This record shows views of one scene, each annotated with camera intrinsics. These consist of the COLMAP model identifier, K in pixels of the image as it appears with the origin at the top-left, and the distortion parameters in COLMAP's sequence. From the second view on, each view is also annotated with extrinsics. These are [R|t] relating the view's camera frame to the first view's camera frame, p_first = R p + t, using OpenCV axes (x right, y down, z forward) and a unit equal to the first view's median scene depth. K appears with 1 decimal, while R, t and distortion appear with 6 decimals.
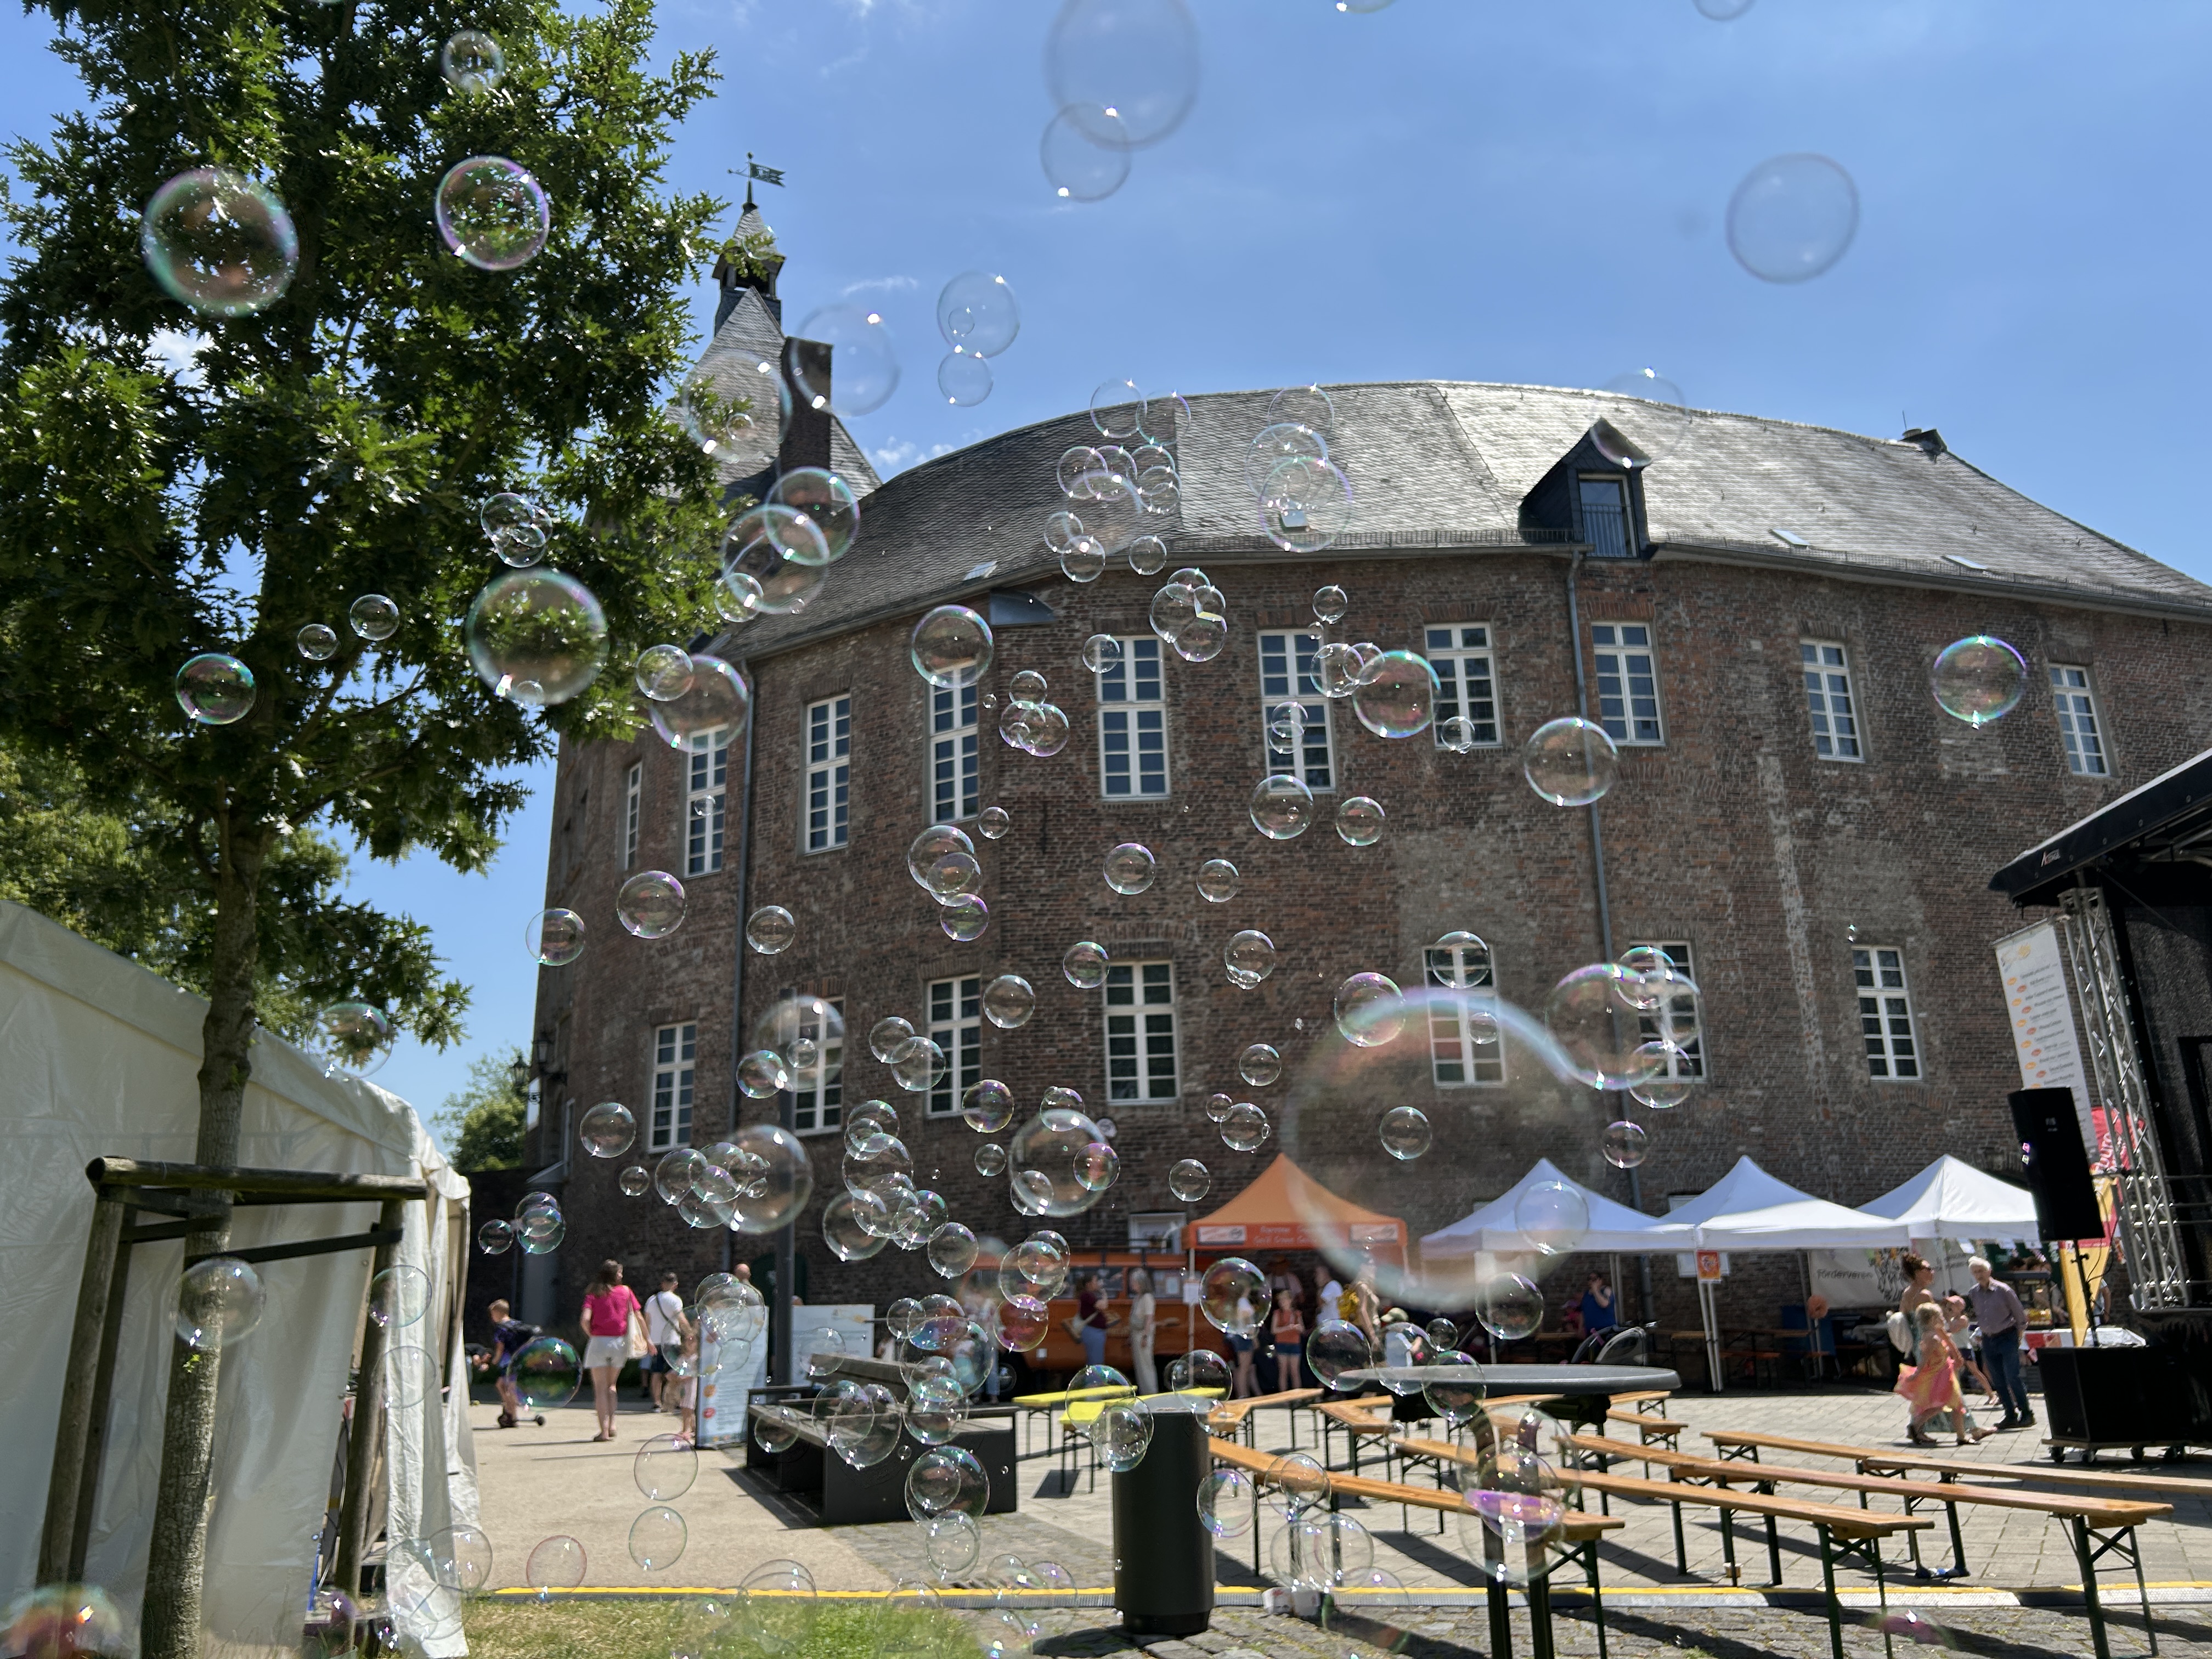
lens RADIAL K [[1592.6, 0, 1106.0], [0, 1592.6, 829.5], [0, 0, 1]] dist [0.017338, 0.001967]
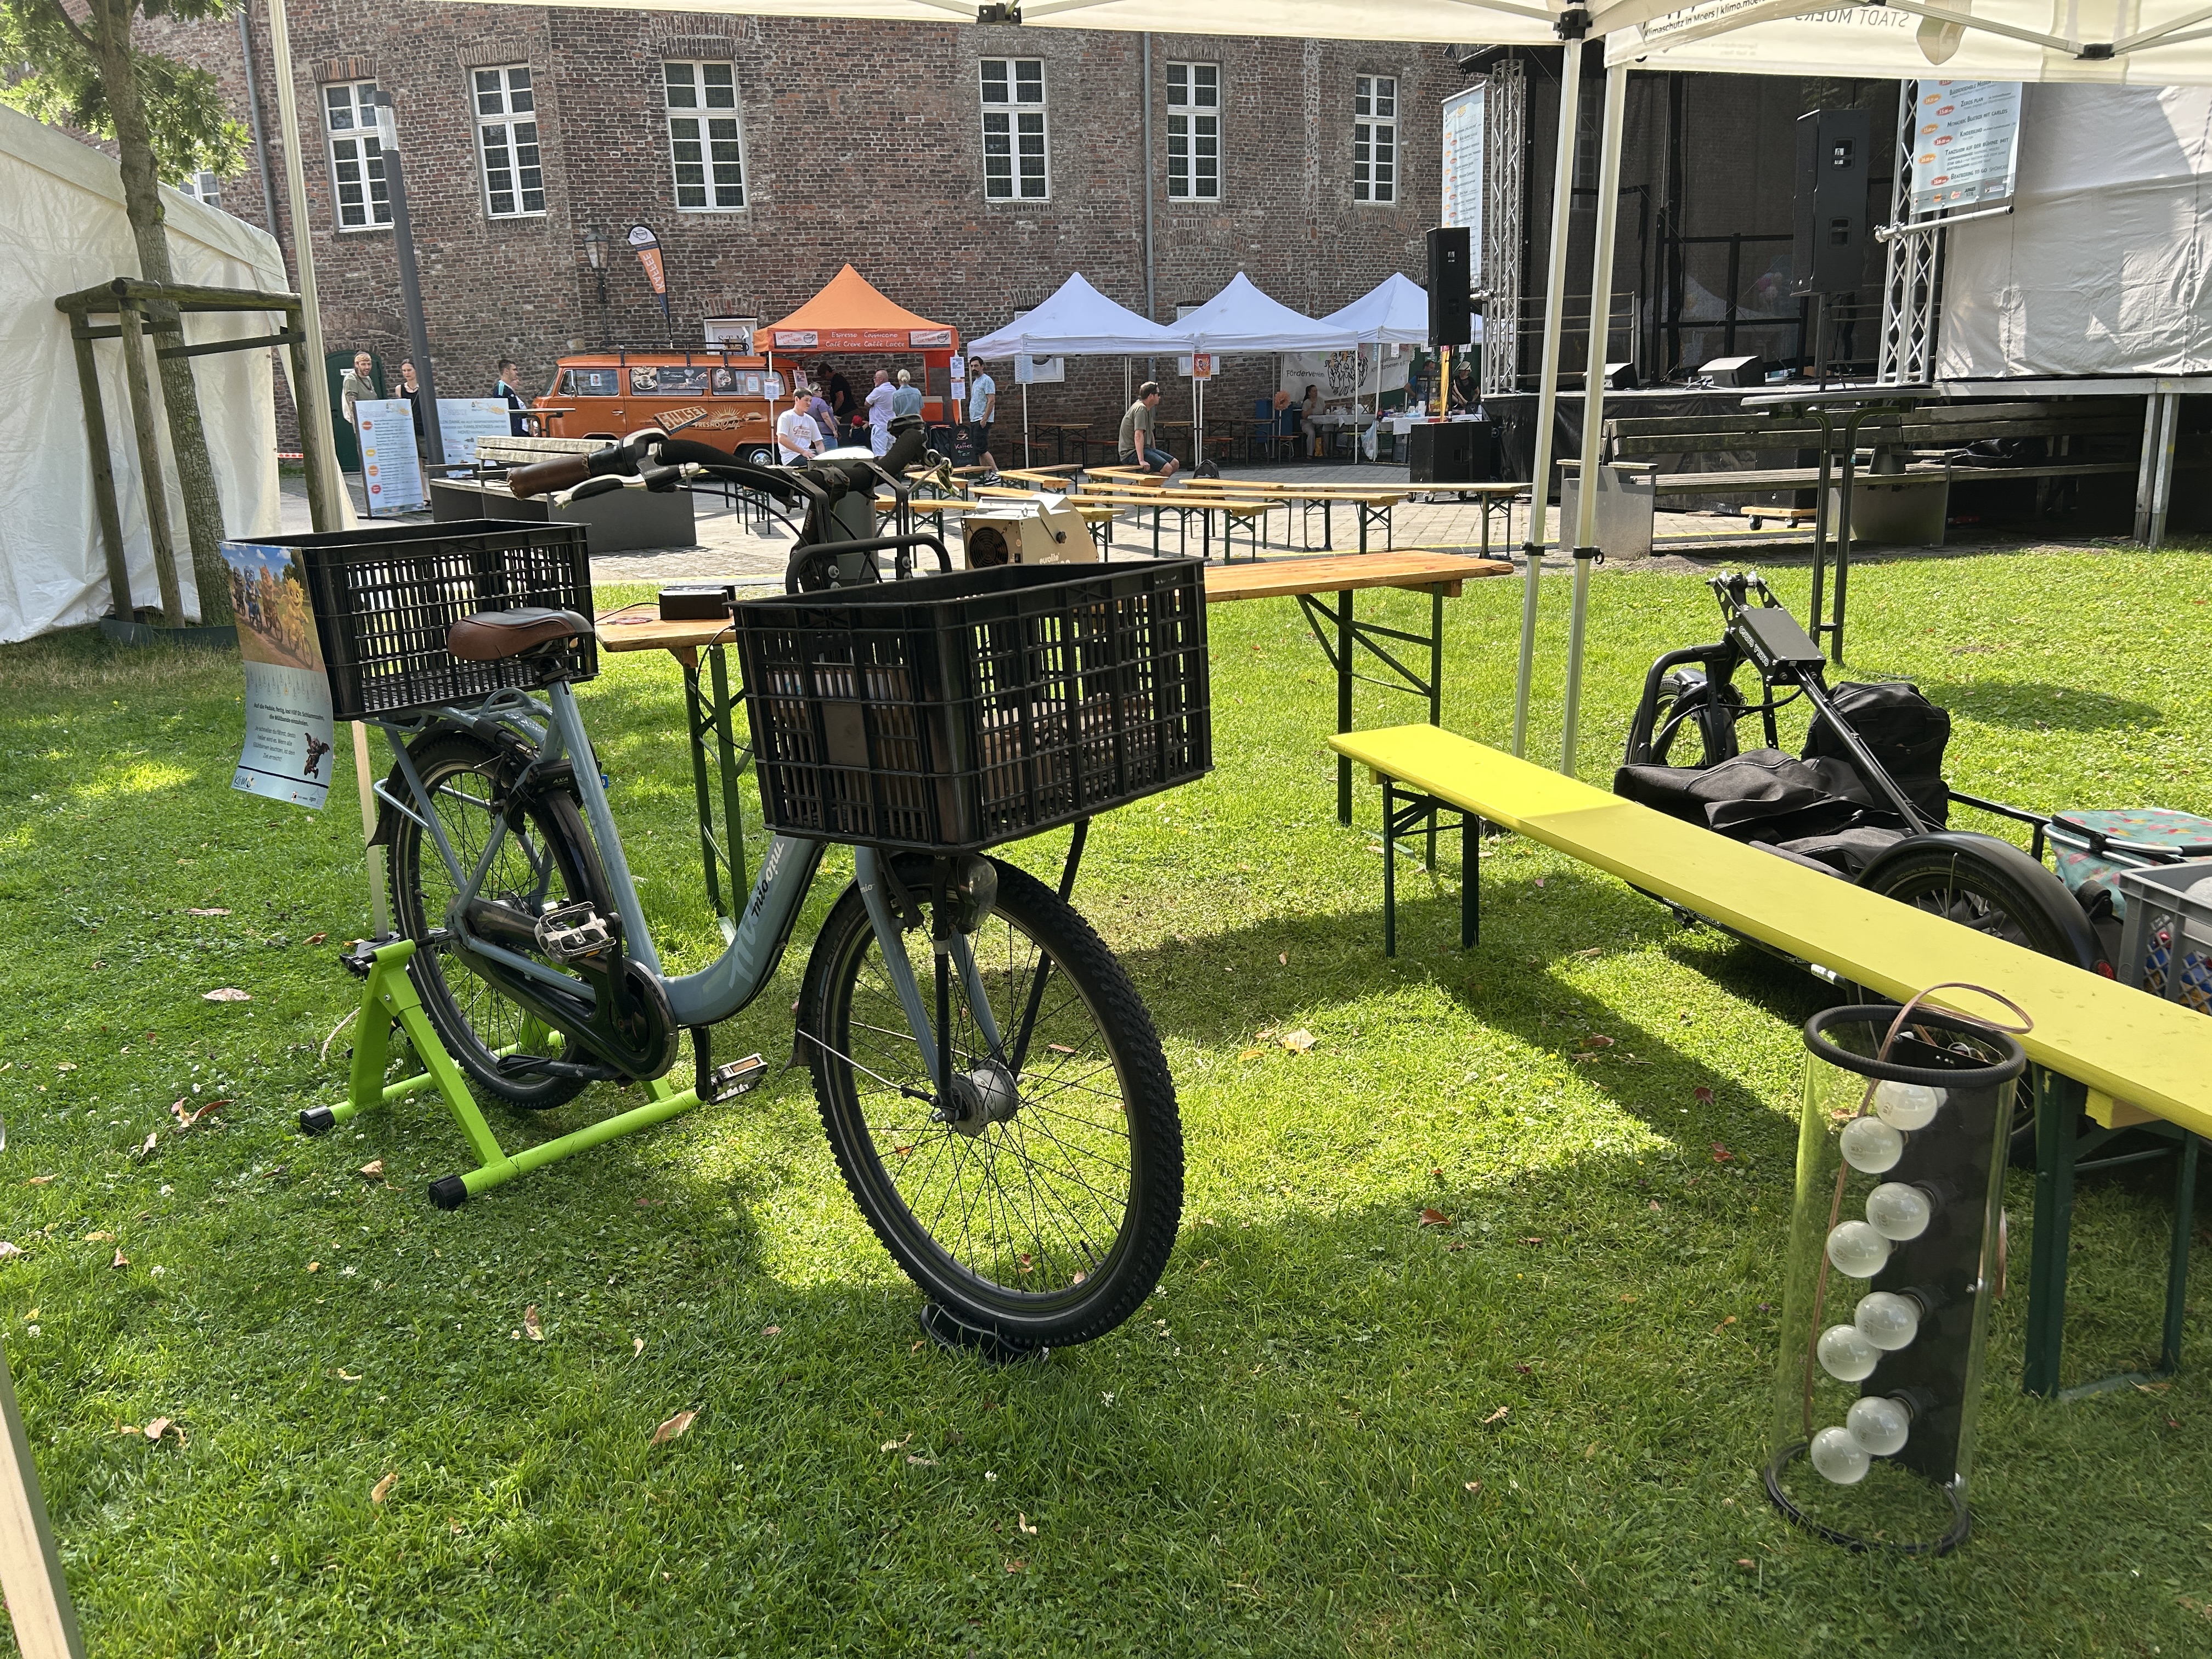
lens RADIAL K [[1592.6, 0, 1106.0], [0, 1592.6, 829.5], [0, 0, 1]] dist [0.017338, 0.001967]
pose [[0.959333, -0.077848, 0.271328, -0.044727], [-0.074821, 0.856707, 0.510348, -0.035715], [-0.272178, -0.509895, 0.816043, -0.136728]]
